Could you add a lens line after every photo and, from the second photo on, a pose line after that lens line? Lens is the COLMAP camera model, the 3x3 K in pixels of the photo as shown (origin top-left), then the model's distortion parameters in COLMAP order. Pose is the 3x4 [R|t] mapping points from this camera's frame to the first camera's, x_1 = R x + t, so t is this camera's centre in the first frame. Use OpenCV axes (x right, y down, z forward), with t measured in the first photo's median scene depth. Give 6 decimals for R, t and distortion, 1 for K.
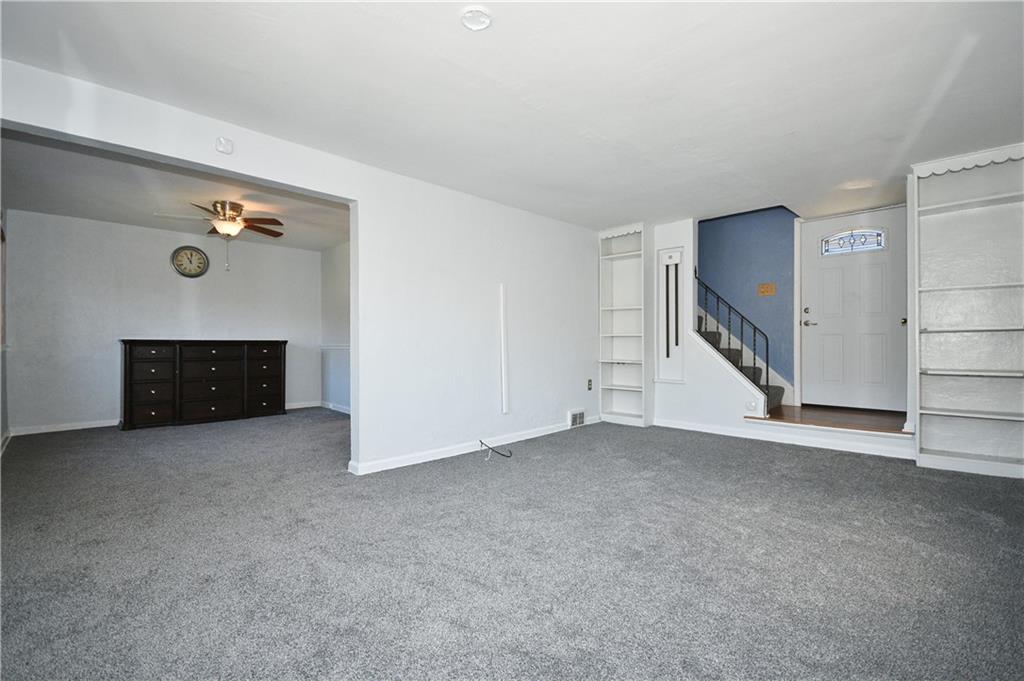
lens RADIAL K [[457.1, 0, 510.4], [0, 457.1, 340.1], [0, 0, 1]] dist [-0.001153, -0.000891]
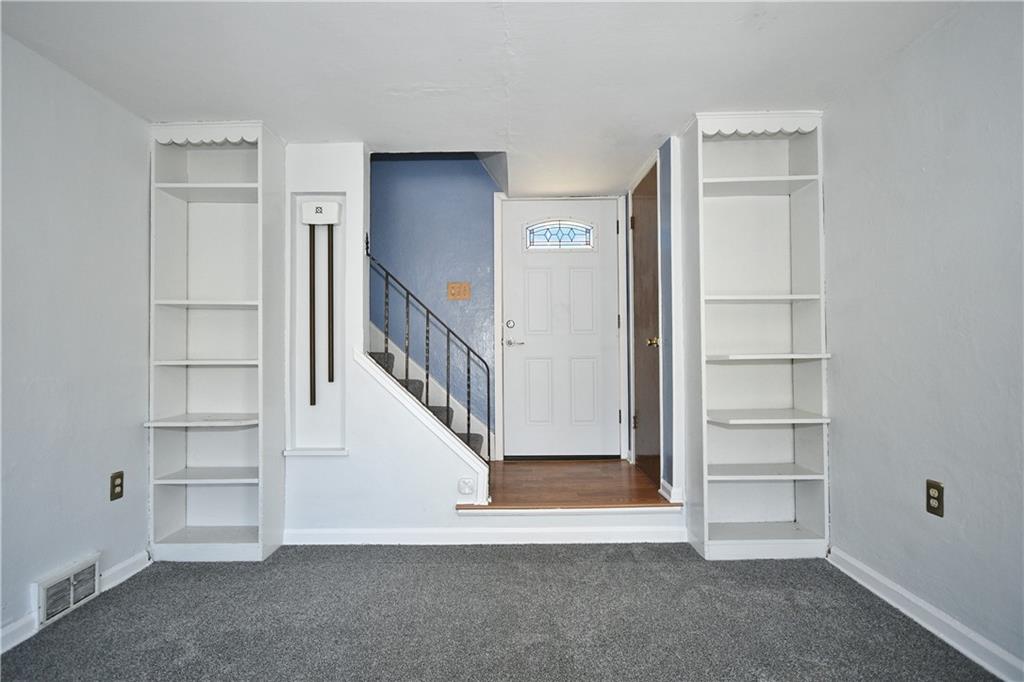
lens RADIAL K [[468.0, 0, 508.7], [0, 468.0, 346.0], [0, 0, 1]] dist [0.007333, -0.006574]
pose [[0.706608, 0.007391, 0.707566, 0.129366], [0.003028, 0.999905, -0.013469, -0.020583], [-0.707598, 0.011660, 0.706519, 0.479232]]
